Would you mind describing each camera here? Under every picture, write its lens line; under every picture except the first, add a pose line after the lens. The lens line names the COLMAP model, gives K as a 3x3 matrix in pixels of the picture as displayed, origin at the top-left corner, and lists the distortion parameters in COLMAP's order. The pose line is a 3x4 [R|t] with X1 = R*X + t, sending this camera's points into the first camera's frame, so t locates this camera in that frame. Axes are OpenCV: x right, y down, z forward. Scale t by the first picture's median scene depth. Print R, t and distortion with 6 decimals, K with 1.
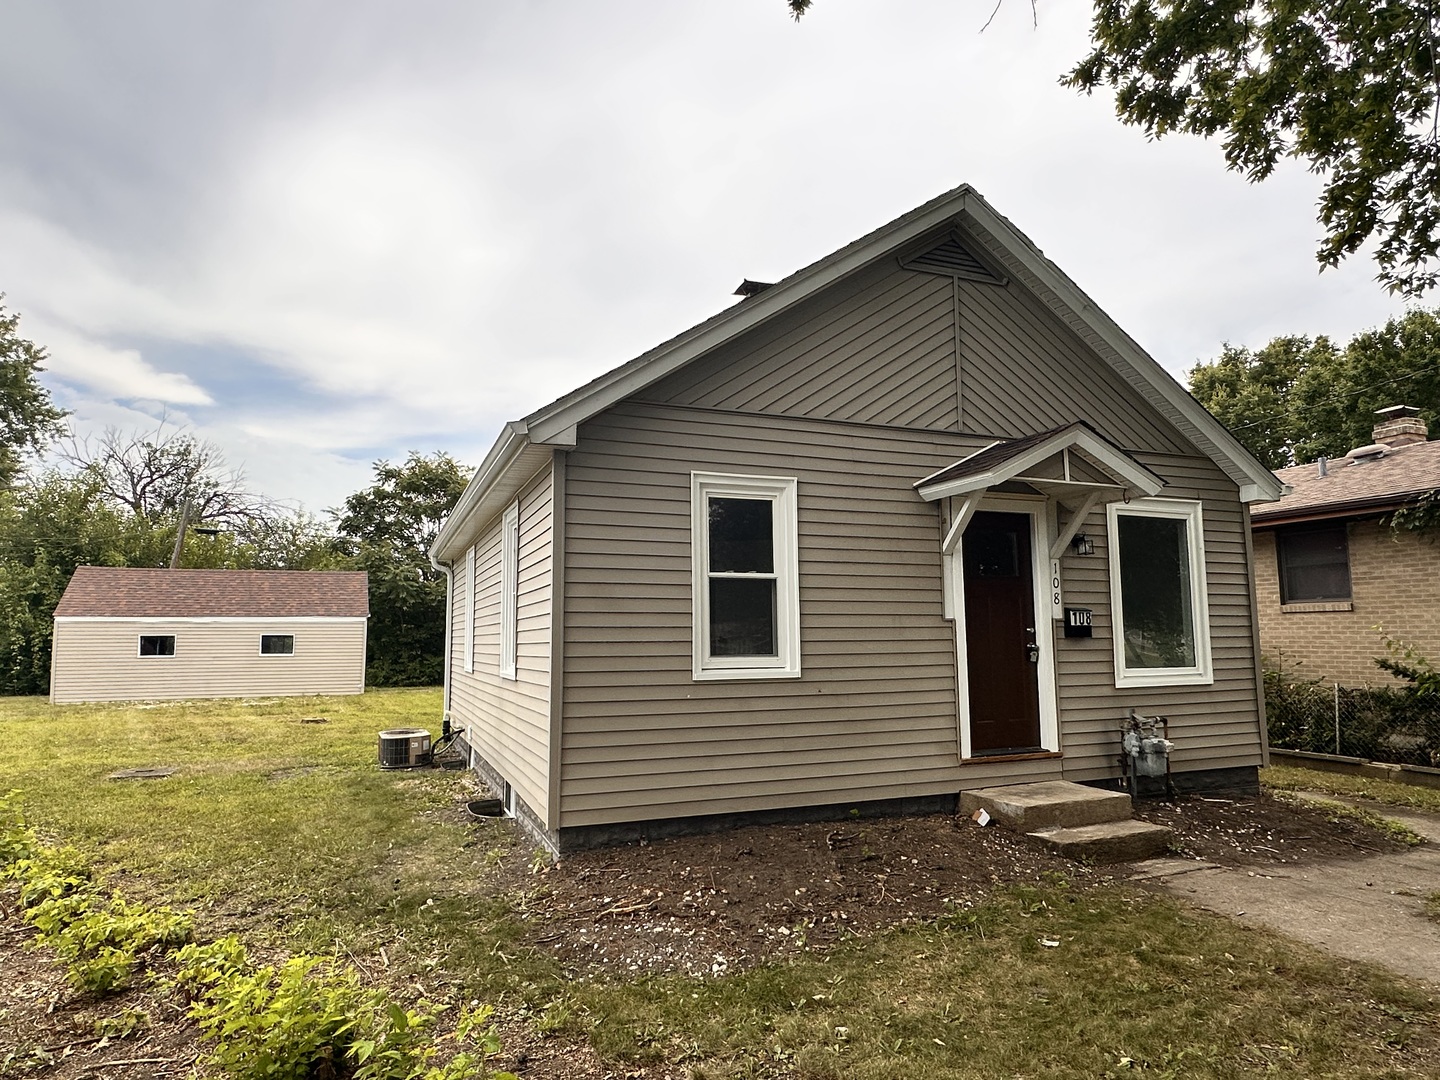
lens RADIAL K [[850.3, 0, 720.0], [0, 850.3, 540.0], [0, 0, 1]] dist [-0.002610, -0.001243]
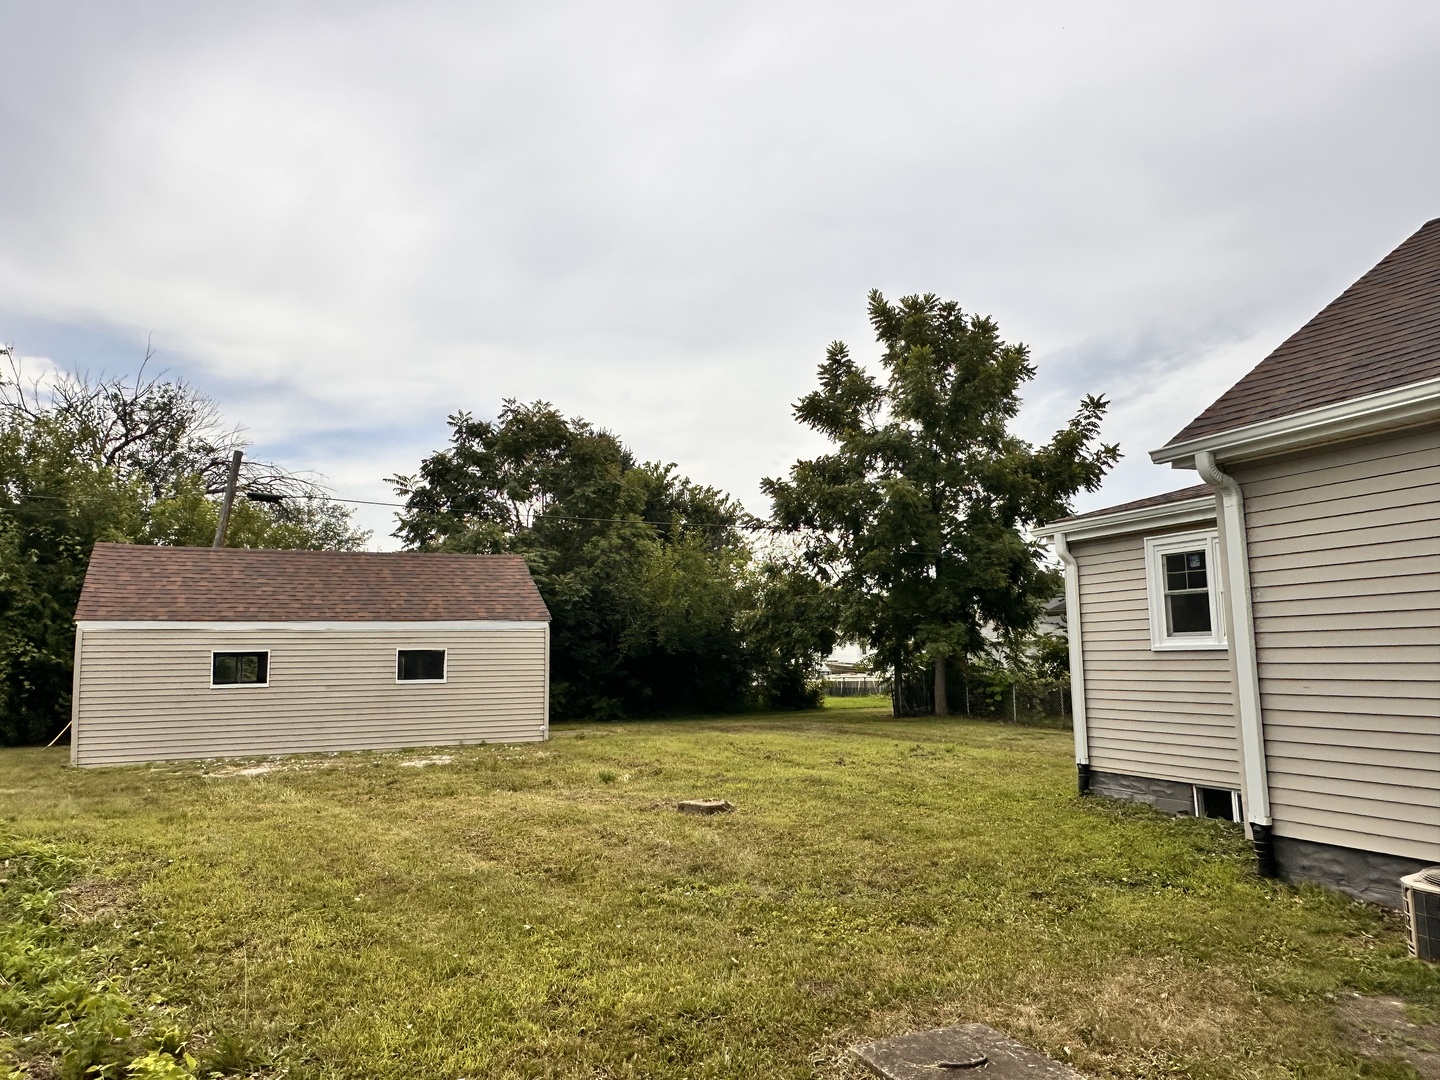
lens RADIAL K [[971.4, 0, 720.0], [0, 971.4, 540.0], [0, 0, 1]] dist [0.003491, 0.003523]
pose [[0.999201, -0.003374, 0.039823, -0.277911], [0.003781, 0.999941, -0.010137, 0.032146], [-0.039787, 0.010280, 0.999155, 0.220031]]
